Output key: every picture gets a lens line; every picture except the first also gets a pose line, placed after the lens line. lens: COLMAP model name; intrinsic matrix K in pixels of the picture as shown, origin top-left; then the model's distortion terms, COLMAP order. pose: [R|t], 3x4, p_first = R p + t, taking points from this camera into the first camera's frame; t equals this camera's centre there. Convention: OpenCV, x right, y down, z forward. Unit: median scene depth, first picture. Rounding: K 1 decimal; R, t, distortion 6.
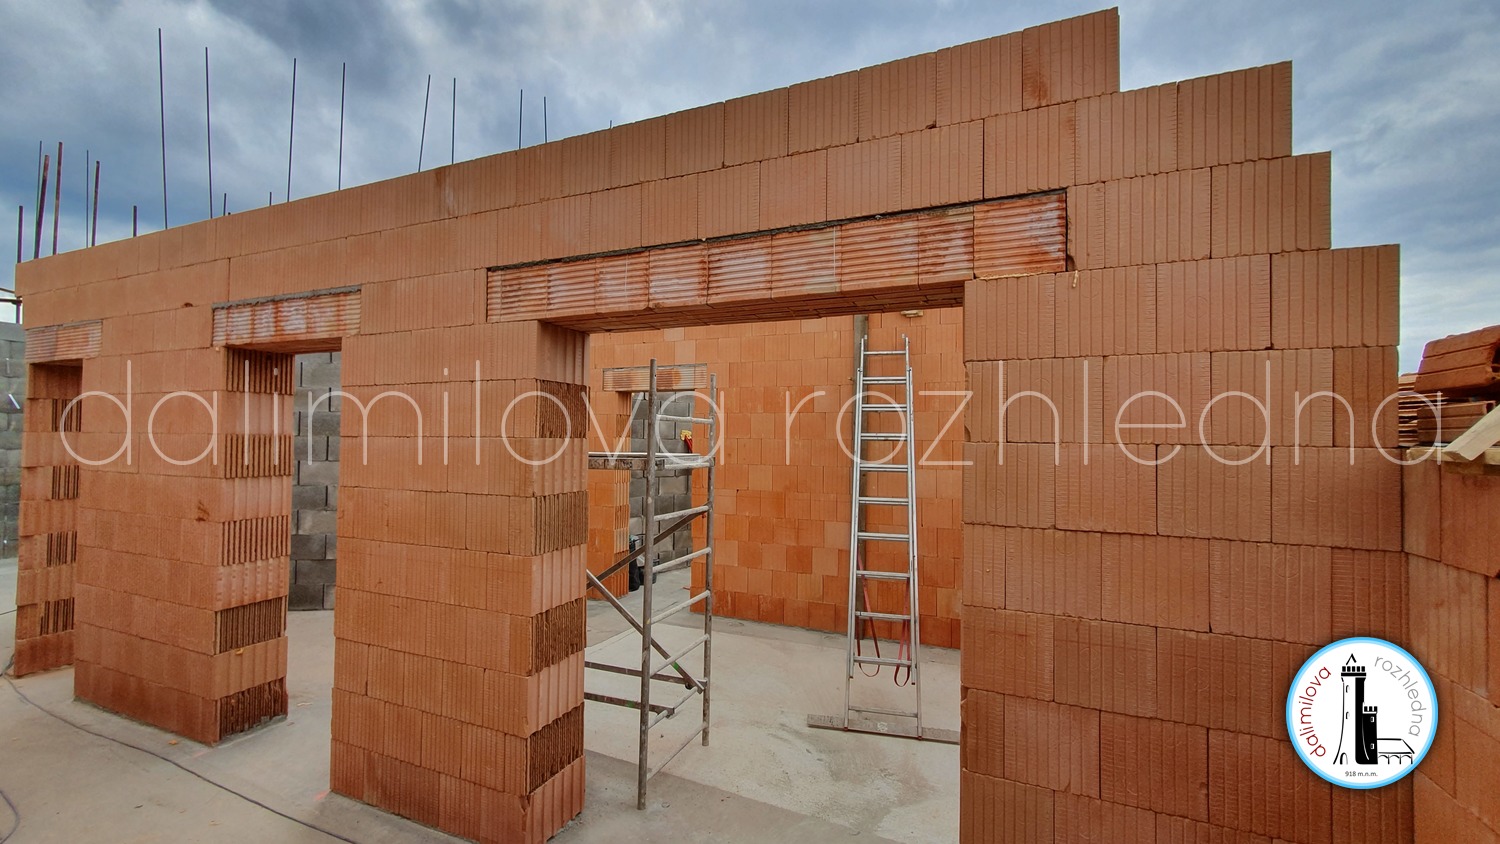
lens RADIAL K [[591.1, 0, 753.3], [0, 591.1, 426.0], [0, 0, 1]] dist [0.002062, -0.000833]
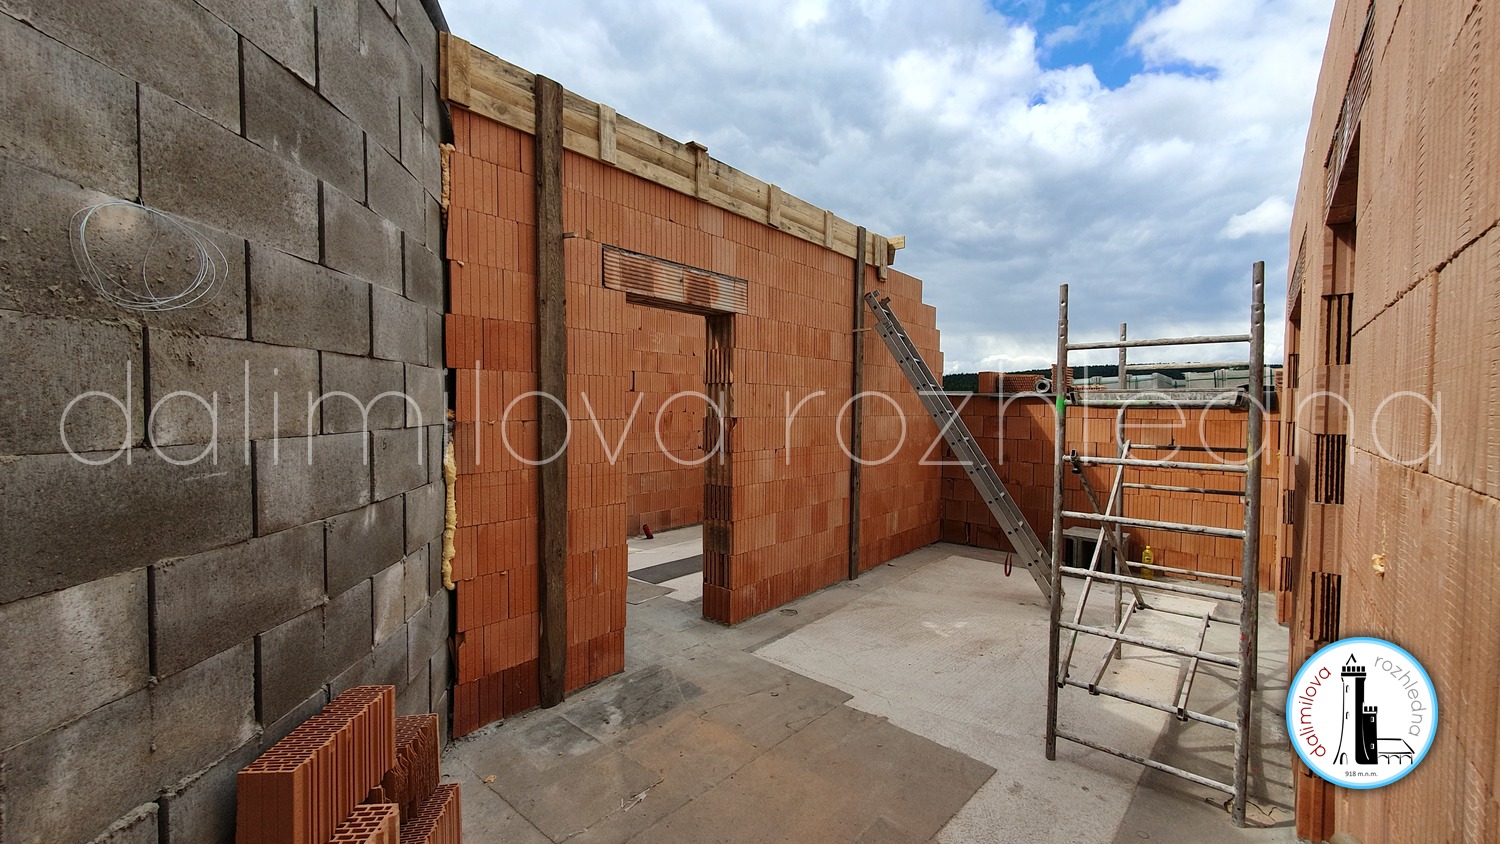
lens RADIAL K [[591.1, 0, 752.6], [0, 591.1, 425.2], [0, 0, 1]] dist [0.002062, -0.000833]
pose [[0.301943, -0.029655, 0.952864, -0.820269], [-0.016940, 0.999191, 0.036465, 0.047964], [-0.953175, -0.027151, 0.301197, 0.814111]]
